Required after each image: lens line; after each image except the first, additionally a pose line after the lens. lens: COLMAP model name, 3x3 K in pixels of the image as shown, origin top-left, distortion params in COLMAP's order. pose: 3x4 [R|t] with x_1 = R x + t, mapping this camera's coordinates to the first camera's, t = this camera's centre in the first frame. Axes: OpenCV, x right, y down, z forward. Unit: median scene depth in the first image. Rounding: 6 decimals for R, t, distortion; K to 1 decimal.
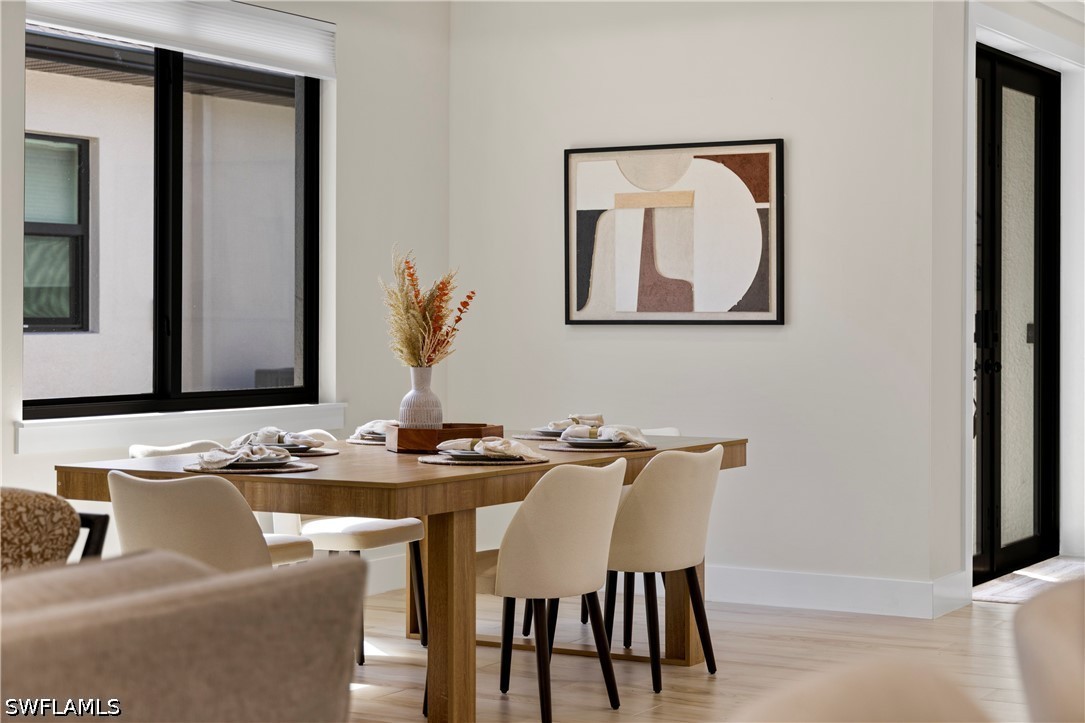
lens RADIAL K [[1983.7, 0, 555.3], [0, 1983.7, 319.5], [0, 0, 1]] dist [0.075525, 0.000000]
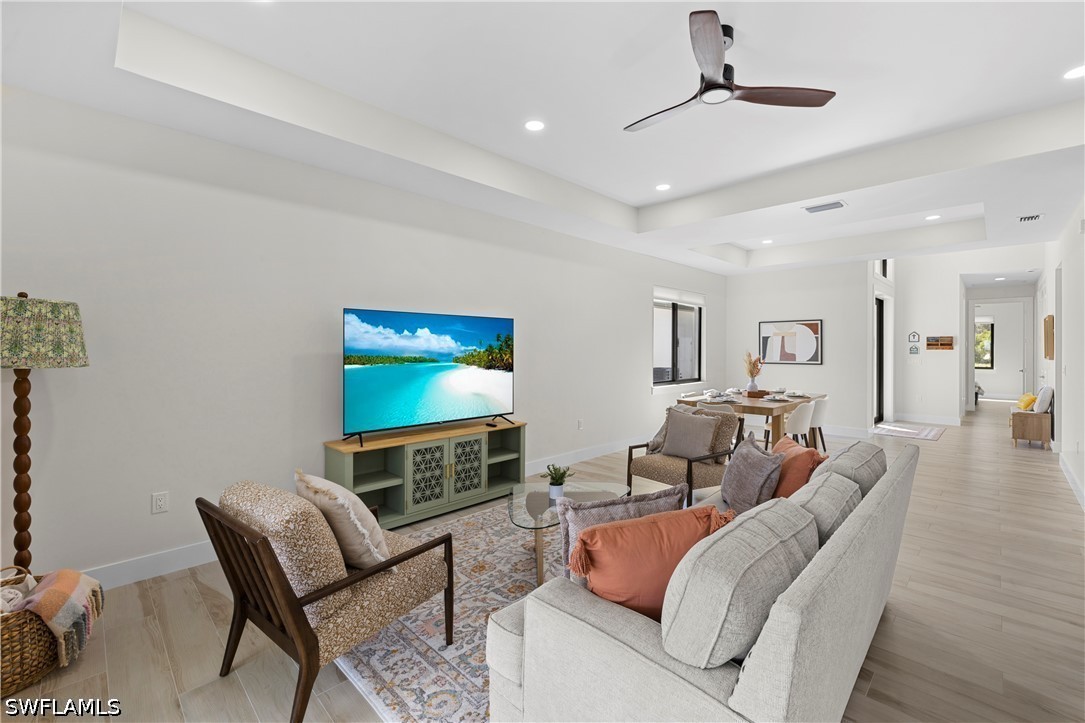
lens RADIAL K [[463.7, 0, 540.9], [0, 463.7, 347.6], [0, 0, 1]] dist [0.001881, 0.000398]
pose [[0.966571, -0.001795, -0.256391, -0.199155], [0.000793, 0.999992, -0.004010, -0.029266], [0.256396, 0.003672, 0.966565, -0.070432]]
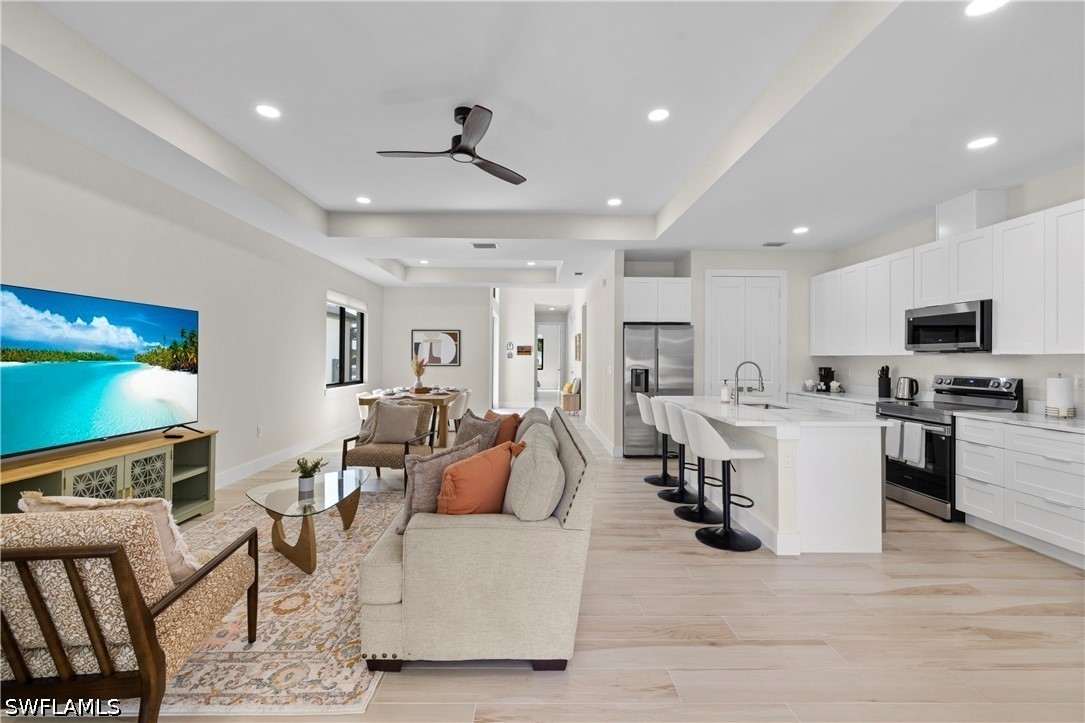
lens RADIAL K [[463.7, 0, 533.2], [0, 463.7, 354.1], [0, 0, 1]] dist [0.001881, 0.000398]
pose [[0.865560, 0.004872, 0.500781, -0.321030], [-0.000662, 0.999963, -0.008585, -0.018153], [-0.500804, 0.007100, 0.865531, -0.134424]]
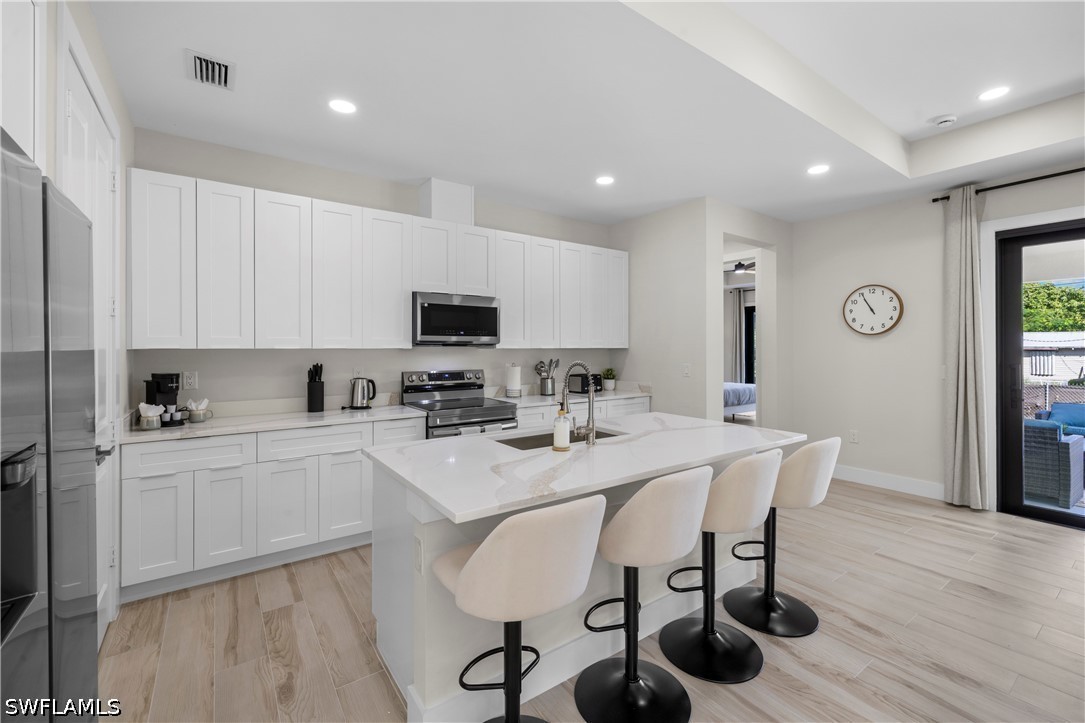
lens RADIAL K [[463.7, 0, 545.2], [0, 463.7, 345.3], [0, 0, 1]] dist [0.001881, 0.000398]
pose [[-0.910995, 0.000990, 0.412416, 0.059952], [-0.000309, 0.999995, -0.003084, -0.023621], [-0.412418, -0.002937, -0.910990, 0.488964]]
